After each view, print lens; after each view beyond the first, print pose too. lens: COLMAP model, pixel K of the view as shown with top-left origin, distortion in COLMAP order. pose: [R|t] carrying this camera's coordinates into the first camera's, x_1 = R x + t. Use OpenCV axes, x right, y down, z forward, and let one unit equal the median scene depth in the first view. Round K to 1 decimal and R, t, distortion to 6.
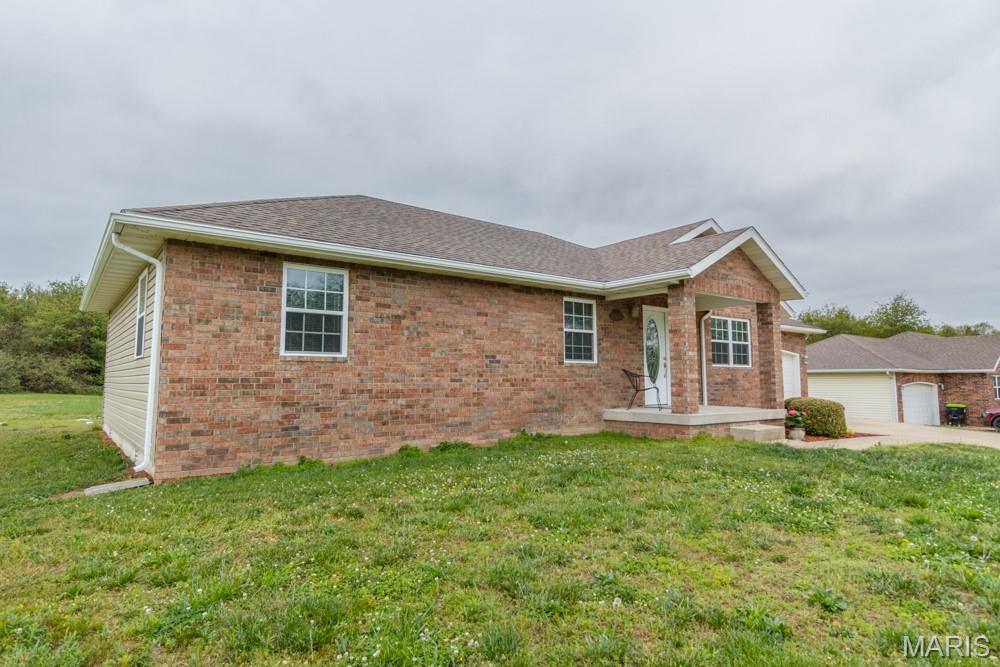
lens RADIAL K [[564.3, 0, 500.0], [0, 564.3, 333.5], [0, 0, 1]] dist [-0.000658, 0.000035]
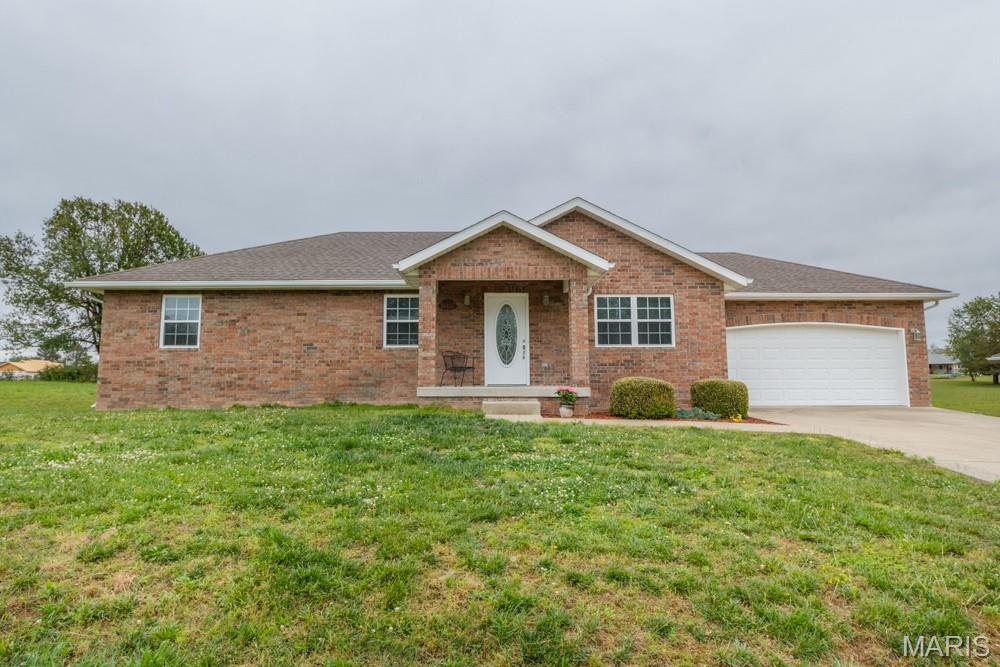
lens RADIAL K [[573.2, 0, 505.6], [0, 573.2, 330.6], [0, 0, 1]] dist [-0.000522, -0.000026]
pose [[0.797899, -0.063415, -0.599447, 1.285977], [0.051753, 0.997986, -0.036691, 0.088371], [0.600566, -0.001748, 0.799573, 0.181110]]
